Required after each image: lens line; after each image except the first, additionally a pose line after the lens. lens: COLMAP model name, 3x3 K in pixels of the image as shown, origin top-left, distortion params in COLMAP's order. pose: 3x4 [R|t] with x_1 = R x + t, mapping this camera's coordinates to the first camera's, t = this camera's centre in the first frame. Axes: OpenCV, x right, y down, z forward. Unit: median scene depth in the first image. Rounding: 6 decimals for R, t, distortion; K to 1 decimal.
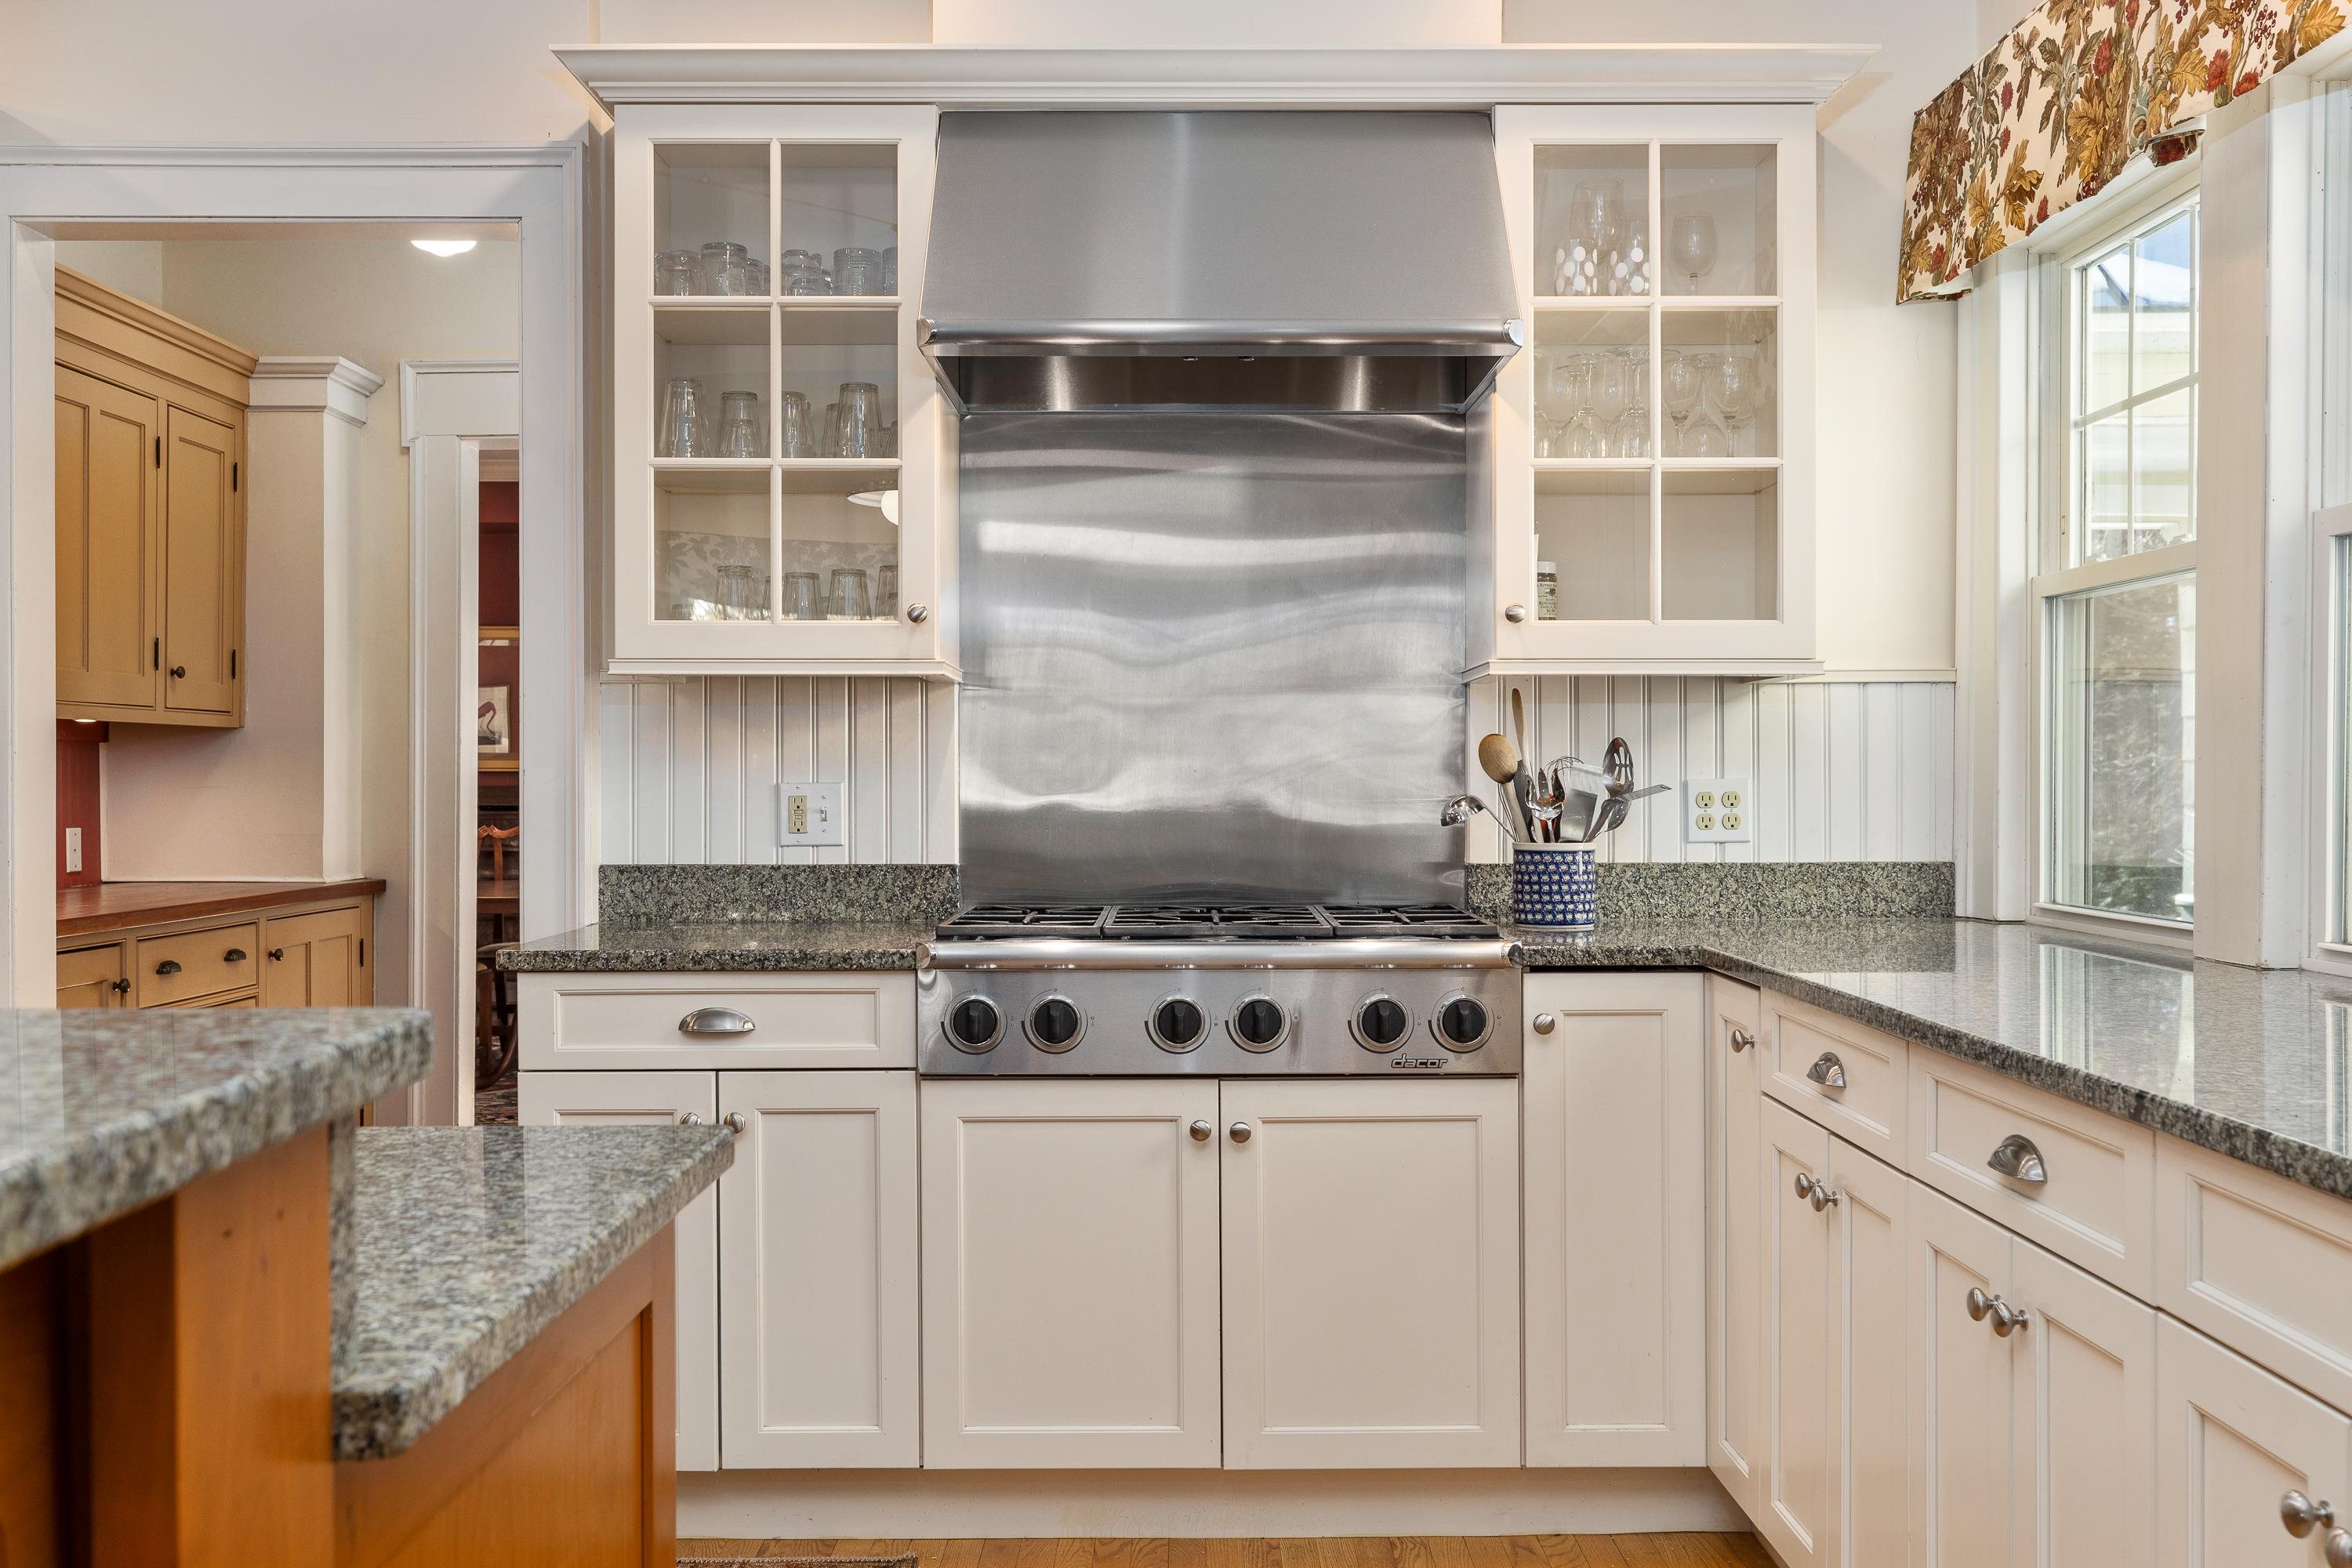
lens RADIAL K [[2177.9, 0, 1176.0], [0, 2177.9, 784.0], [0, 0, 1]] dist [0.000149, 0.001096]
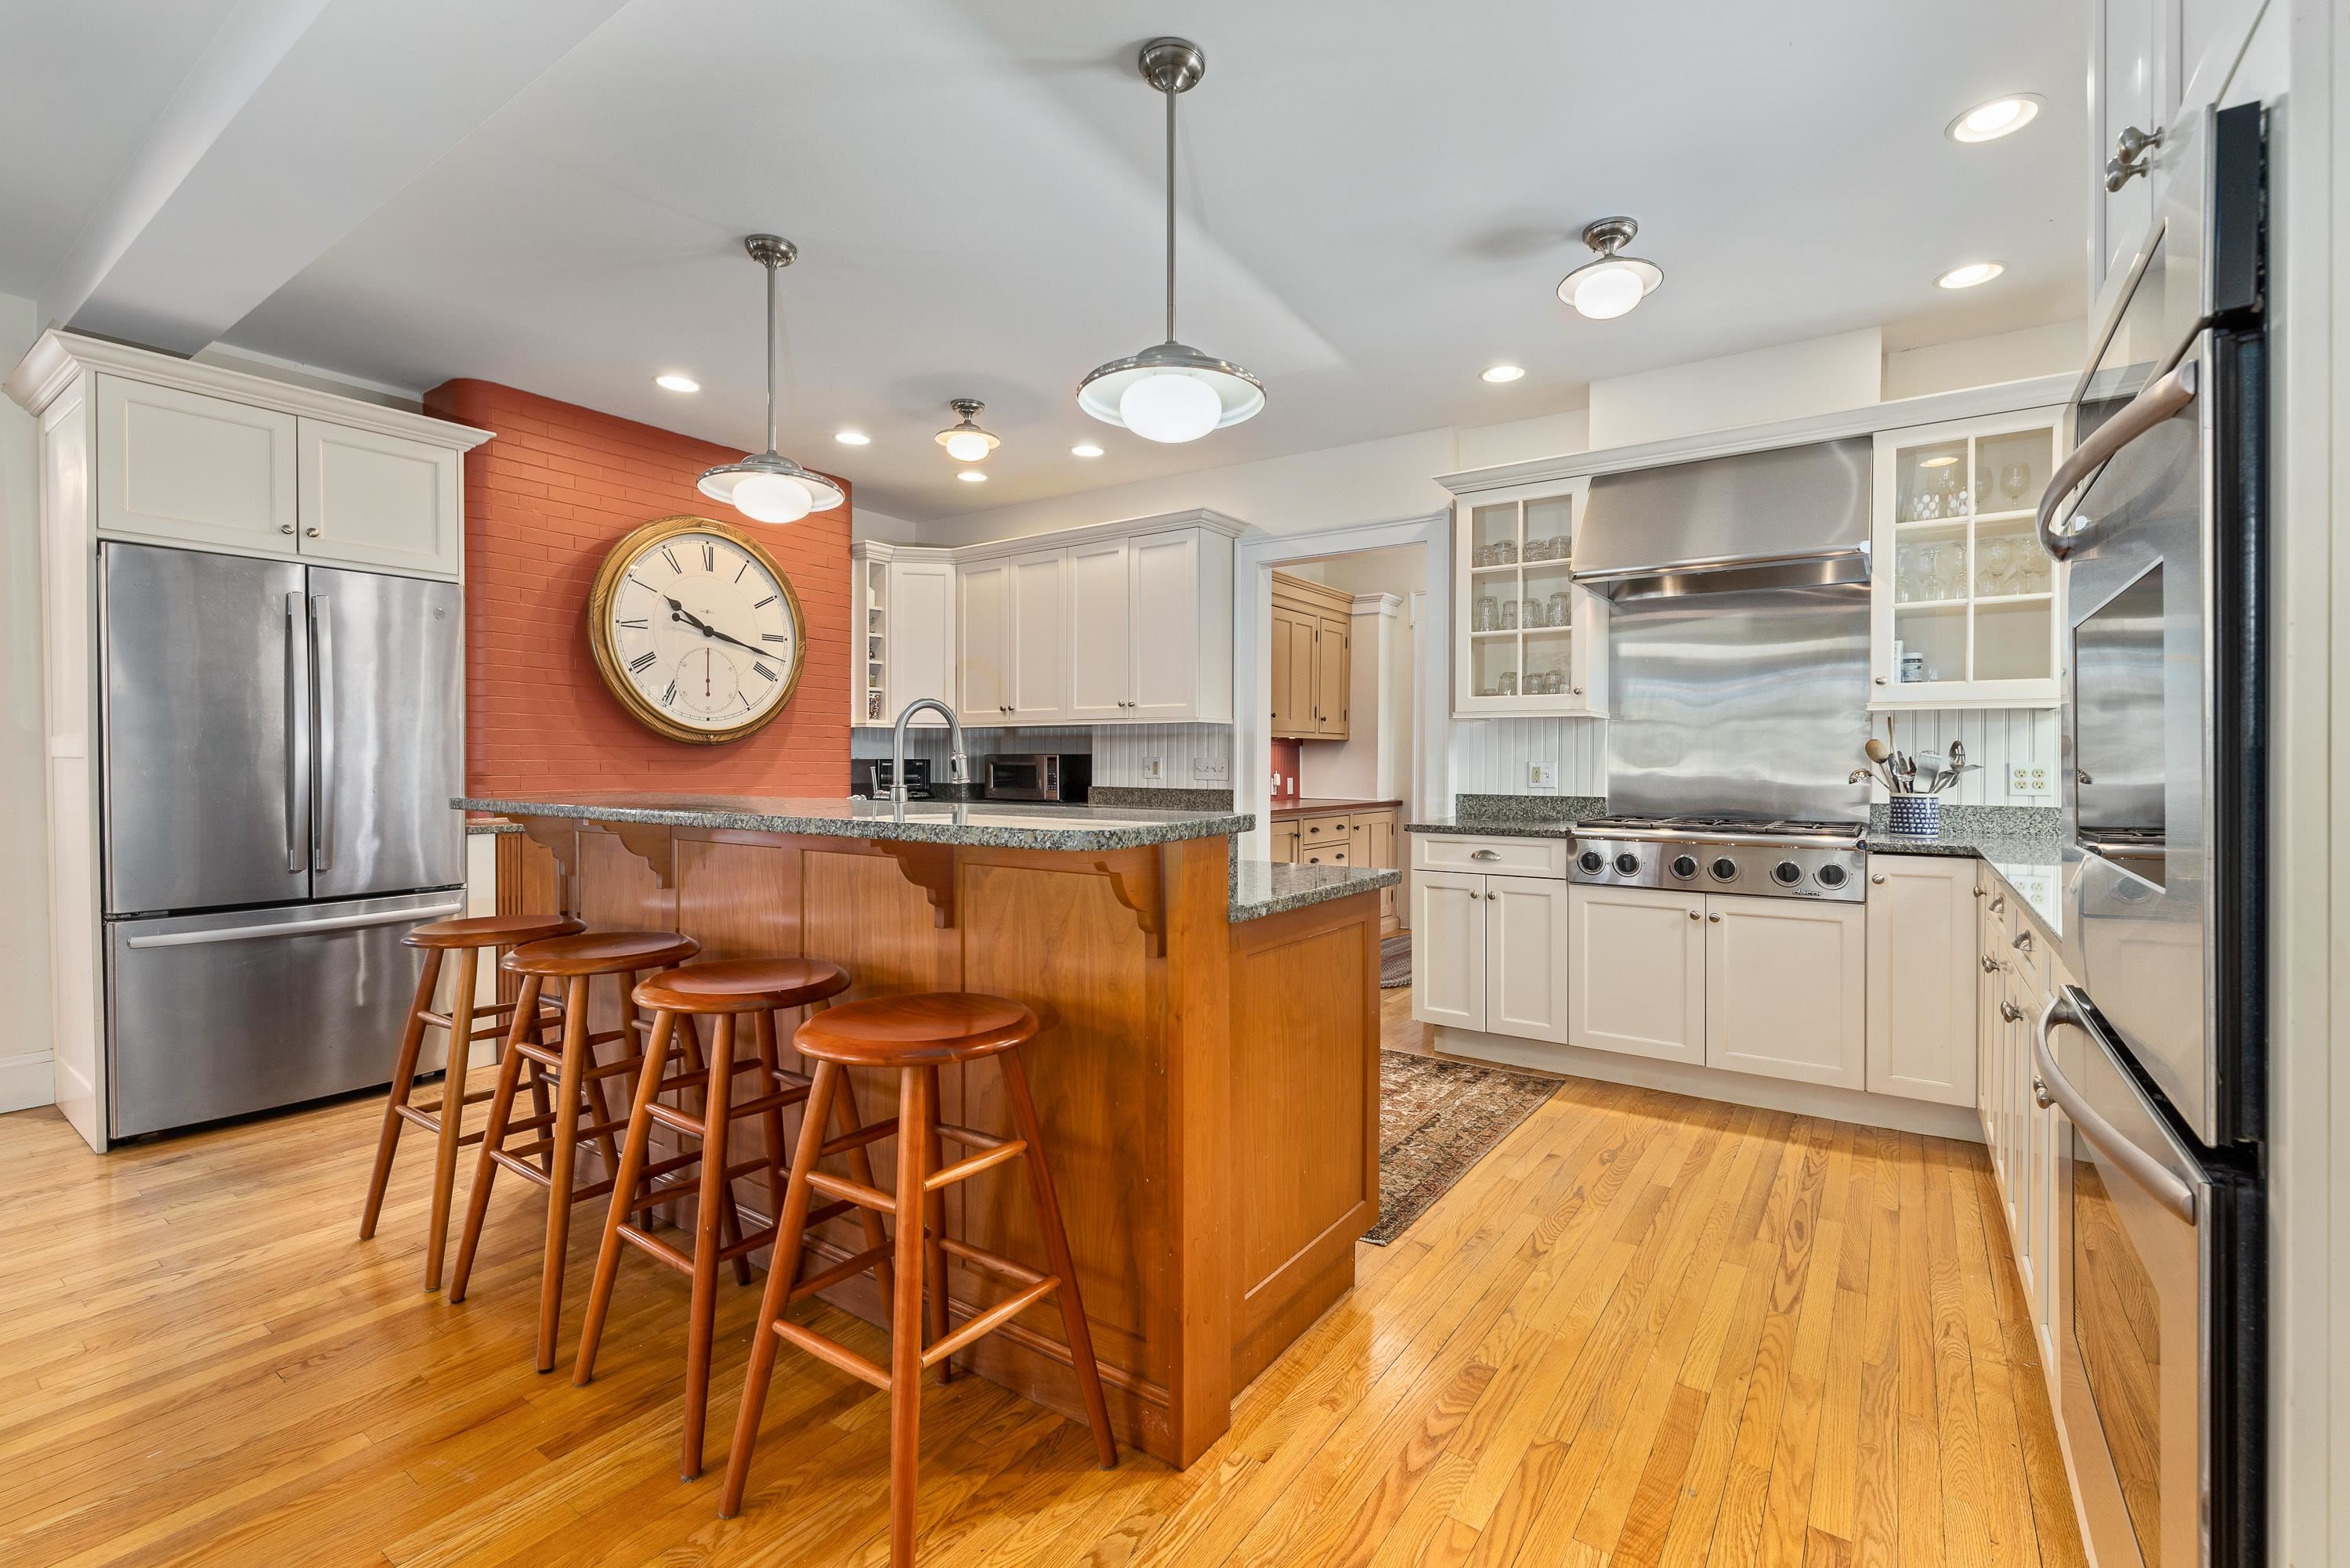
lens RADIAL K [[1026.1, 0, 1175.0], [0, 1026.1, 784.0], [0, 0, 1]] dist [-0.000416, -0.000081]
pose [[0.813775, 0.017918, -0.580904, 0.168571], [-0.006856, 0.999751, 0.021232, 0.002945], [0.581140, -0.013295, 0.813695, -0.164643]]
